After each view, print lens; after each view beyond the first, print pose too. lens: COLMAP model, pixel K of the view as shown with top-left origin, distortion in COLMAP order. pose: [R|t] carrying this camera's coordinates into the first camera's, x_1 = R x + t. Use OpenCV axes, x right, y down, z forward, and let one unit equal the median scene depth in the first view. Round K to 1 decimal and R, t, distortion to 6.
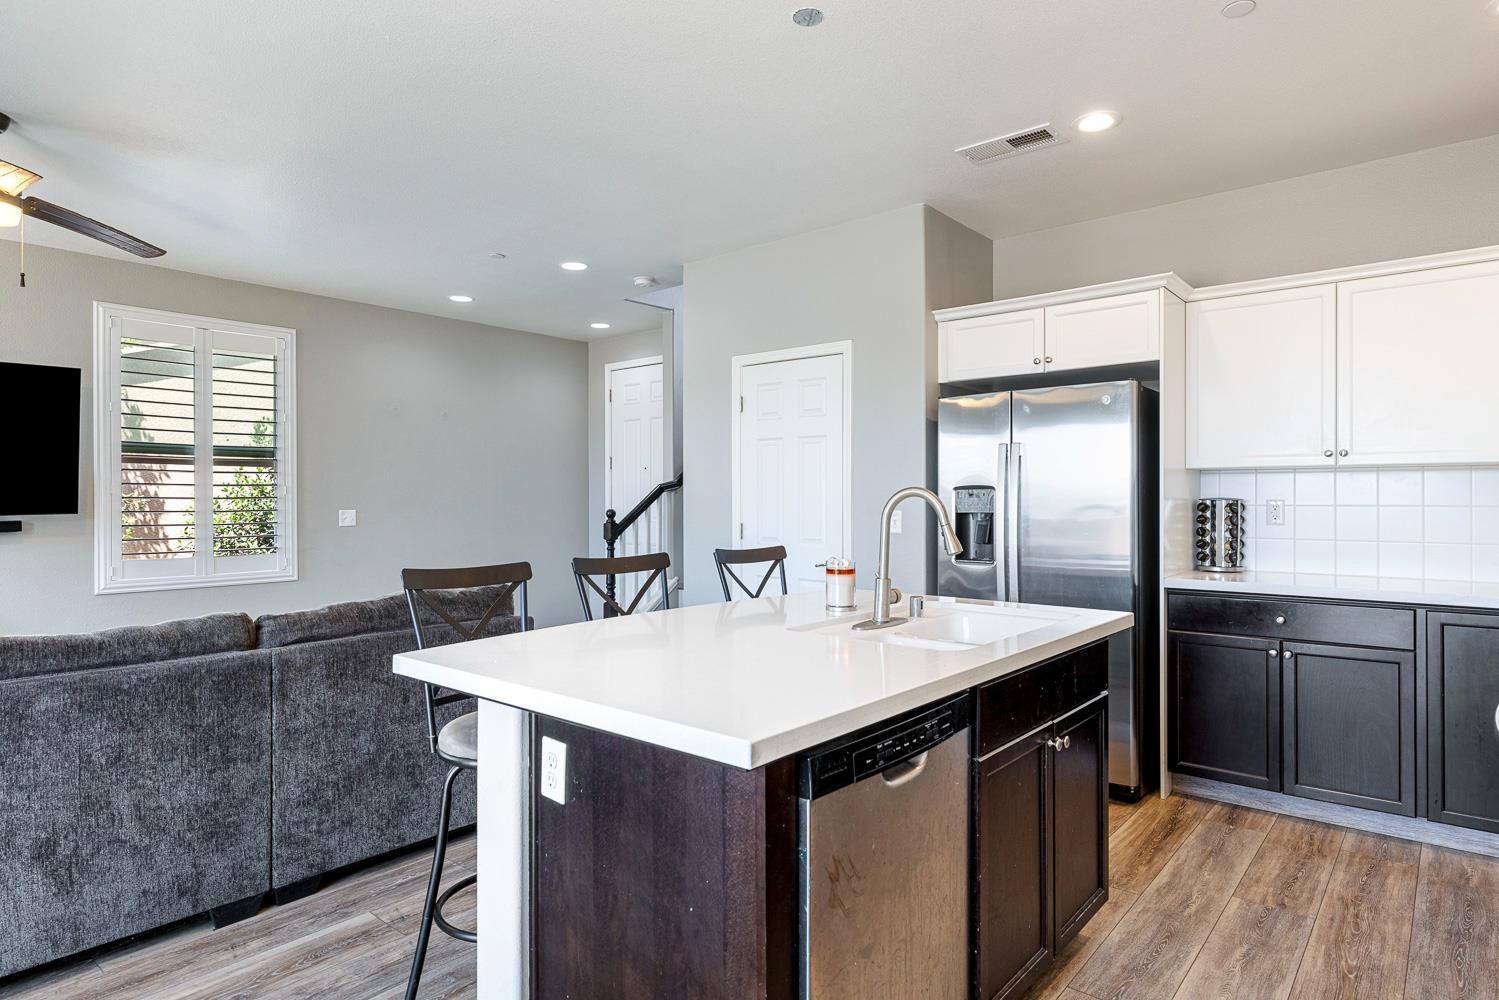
lens RADIAL K [[845.8, 0, 753.5], [0, 845.8, 493.2], [0, 0, 1]] dist [-0.002139, -0.000888]
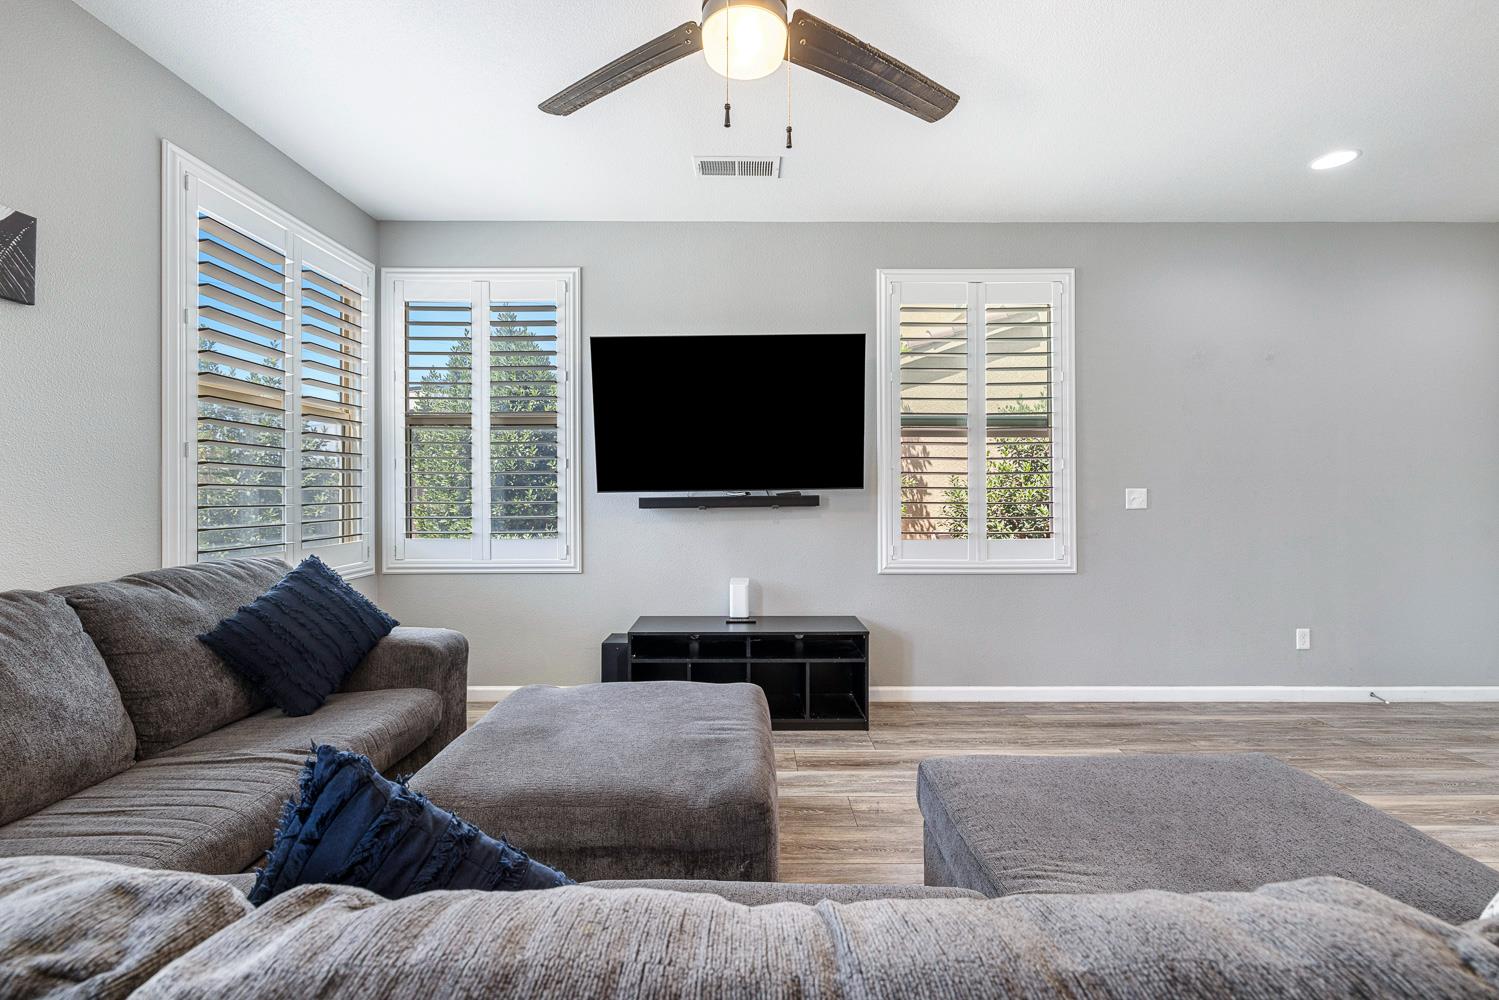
lens RADIAL K [[625.6, 0, 753.9], [0, 625.6, 492.3], [0, 0, 1]] dist [-0.002623, -0.000089]
pose [[0.648821, 0.006615, -0.760912, -0.307870], [0.003734, 0.999922, 0.011877, 0.017516], [0.760932, -0.010548, 0.648746, 0.401715]]
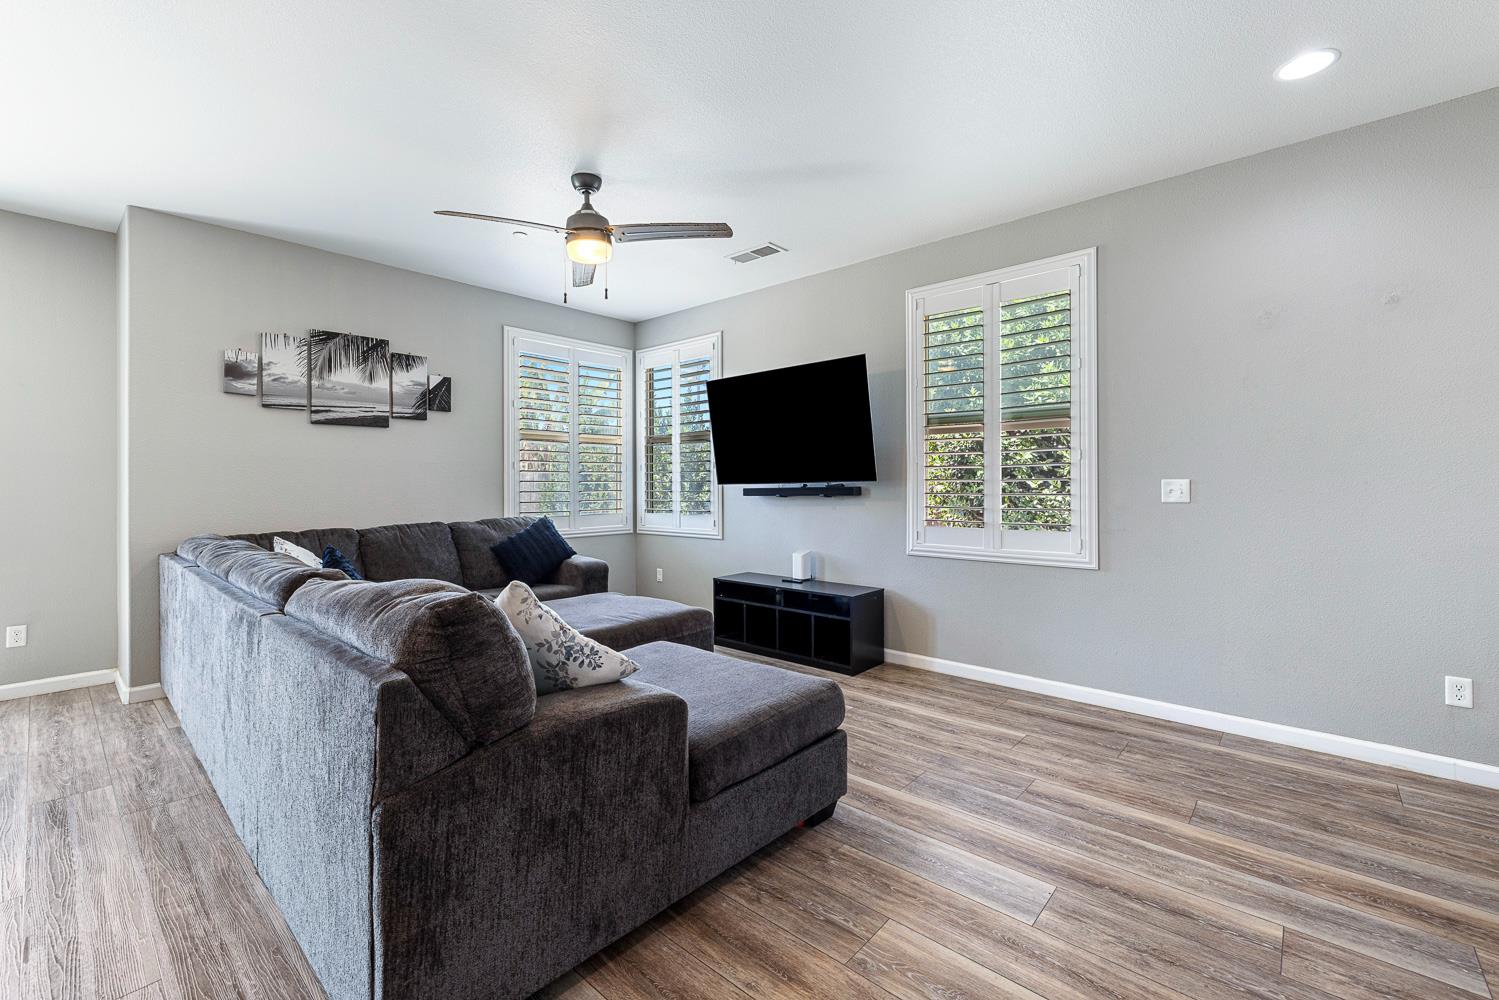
lens RADIAL K [[625.6, 0, 747.8], [0, 625.6, 485.6], [0, 0, 1]] dist [-0.002623, -0.000089]
pose [[-0.020373, 0.008372, -0.999757, 0.045928], [0.012699, 0.999886, 0.008114, 0.018992], [0.999712, -0.012530, -0.020477, 0.758975]]
